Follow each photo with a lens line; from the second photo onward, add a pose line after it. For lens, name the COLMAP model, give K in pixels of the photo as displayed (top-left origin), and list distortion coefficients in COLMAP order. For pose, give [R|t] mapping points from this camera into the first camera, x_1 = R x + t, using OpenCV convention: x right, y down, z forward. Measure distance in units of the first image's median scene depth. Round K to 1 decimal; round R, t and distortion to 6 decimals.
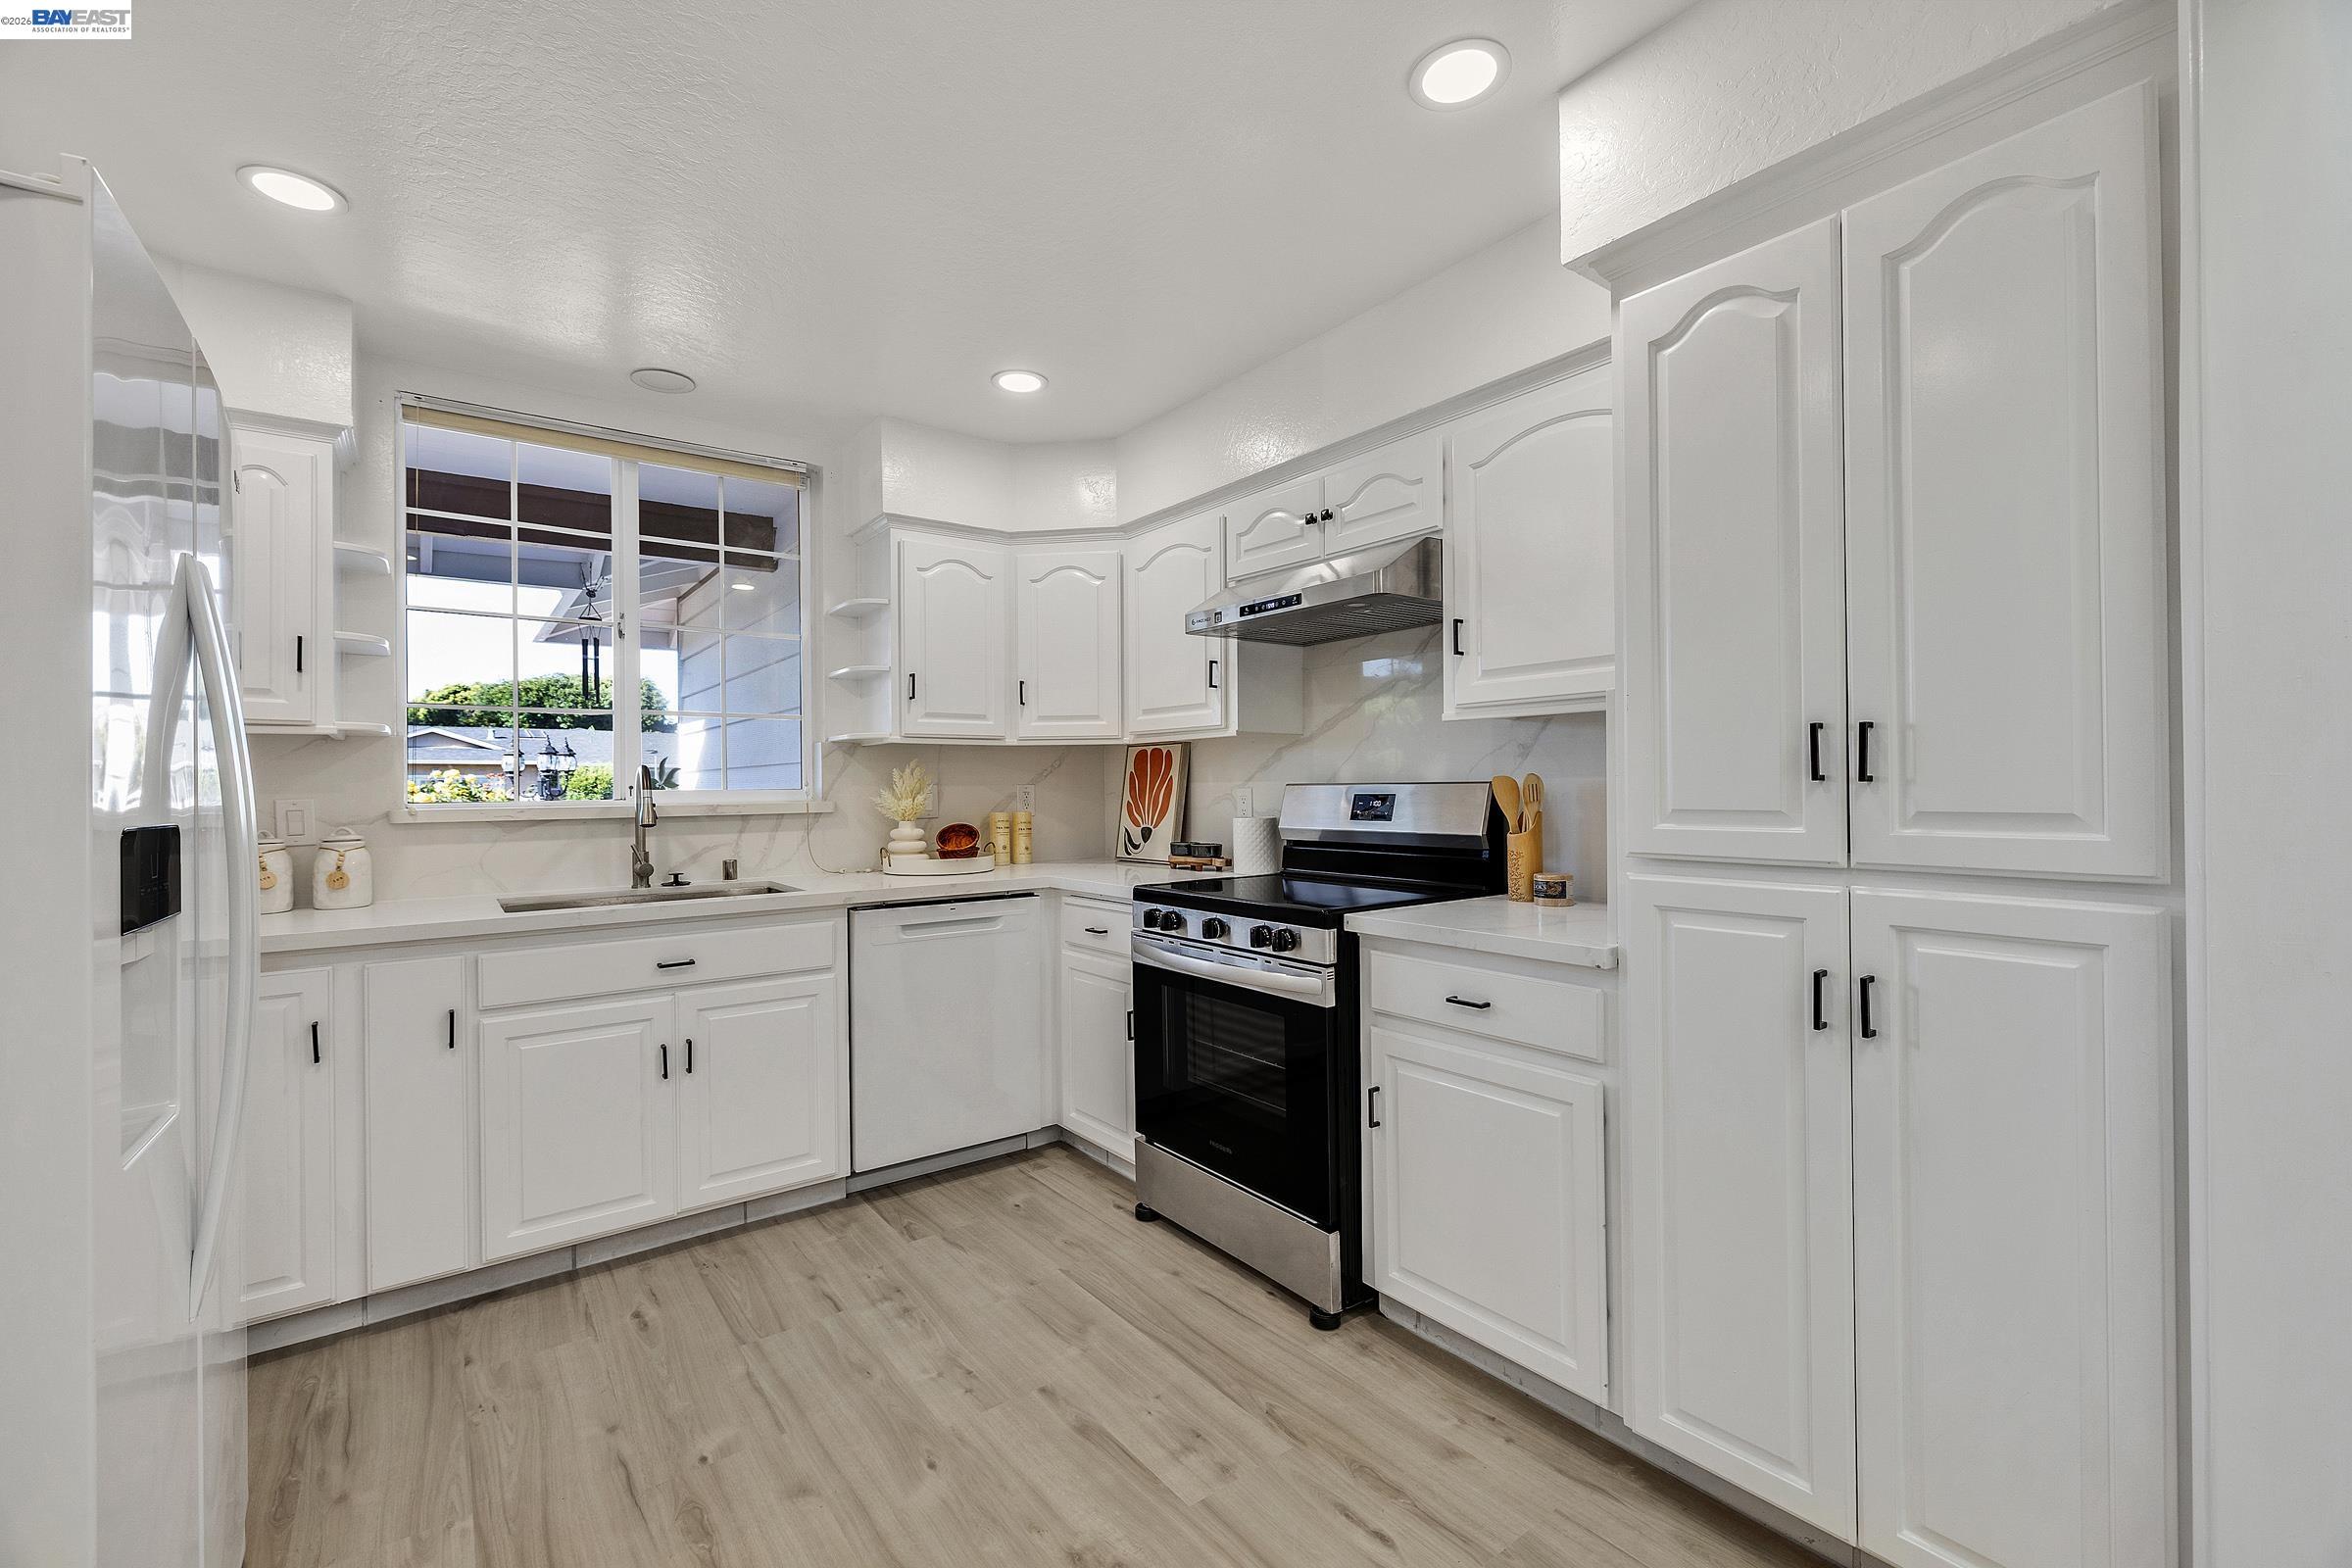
lens RADIAL K [[991.5, 0, 1174.5], [0, 991.5, 781.1], [0, 0, 1]] dist [0.000521, 0.000130]
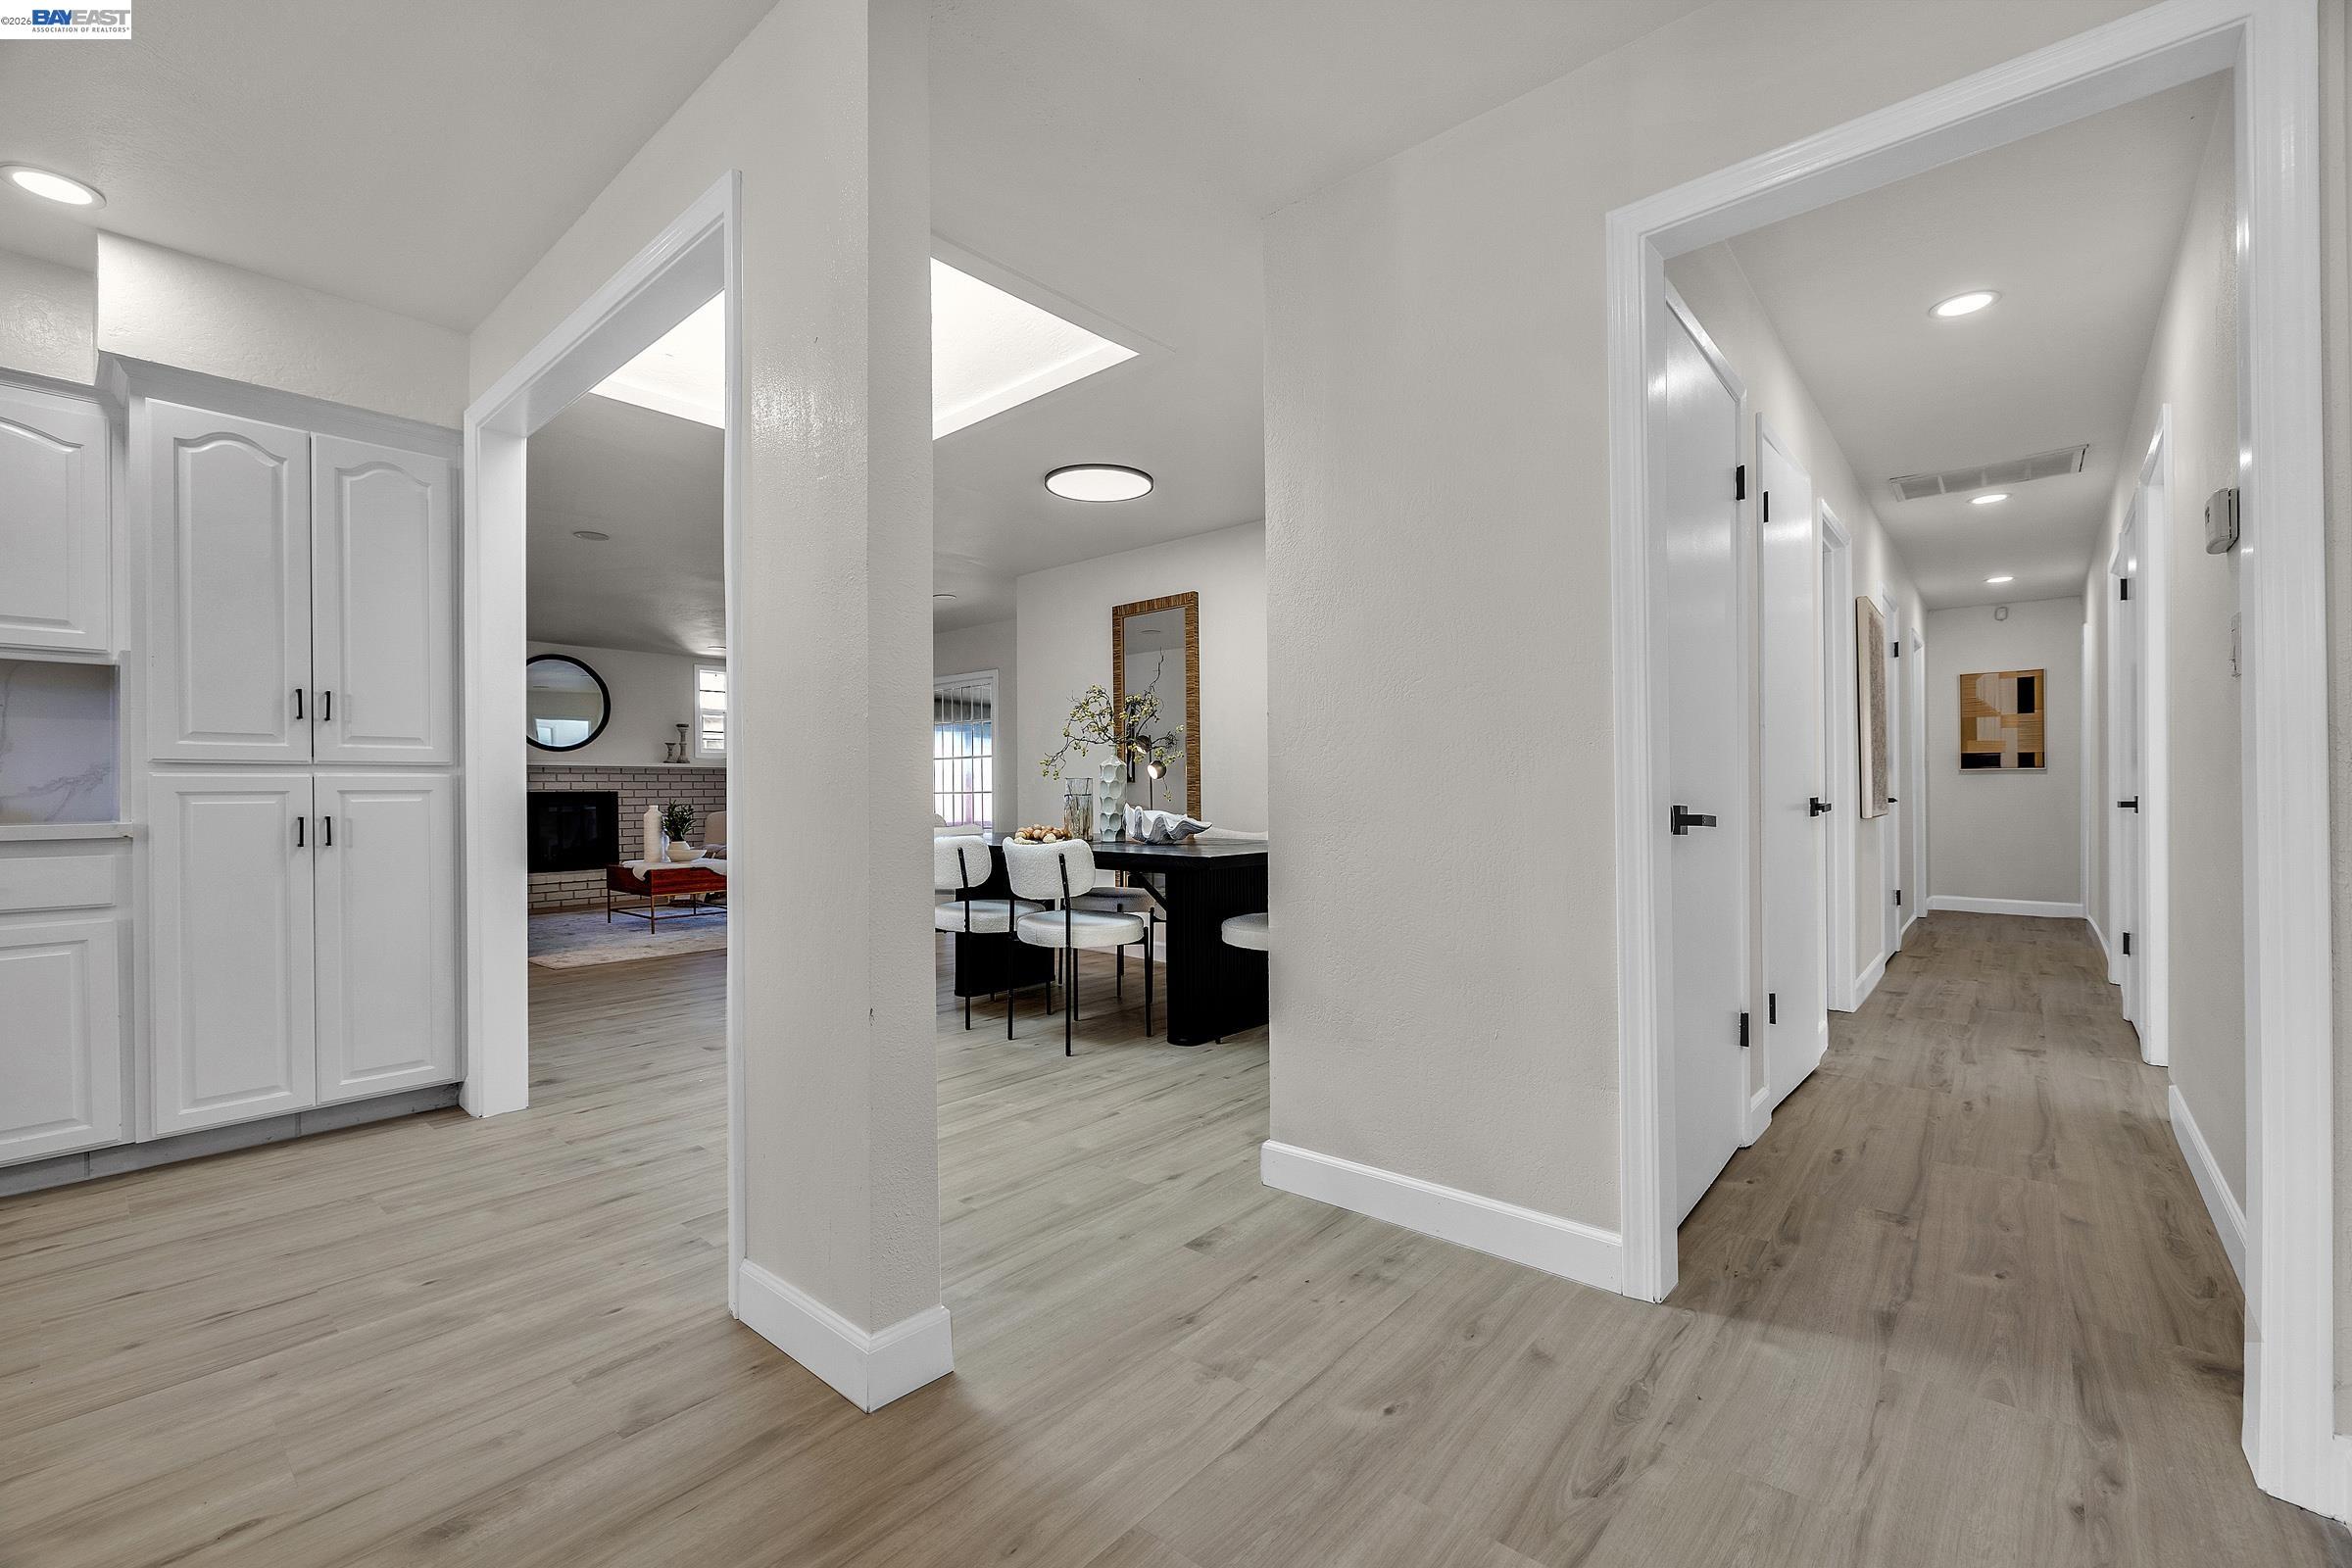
lens RADIAL K [[991.5, 0, 1171.7], [0, 991.5, 794.5], [0, 0, 1]] dist [0.000521, 0.000130]
pose [[-0.219536, 0.007918, 0.975572, -1.636720], [0.006328, 0.999958, -0.006692, 0.173166], [-0.975584, 0.004704, -0.219576, -0.239777]]
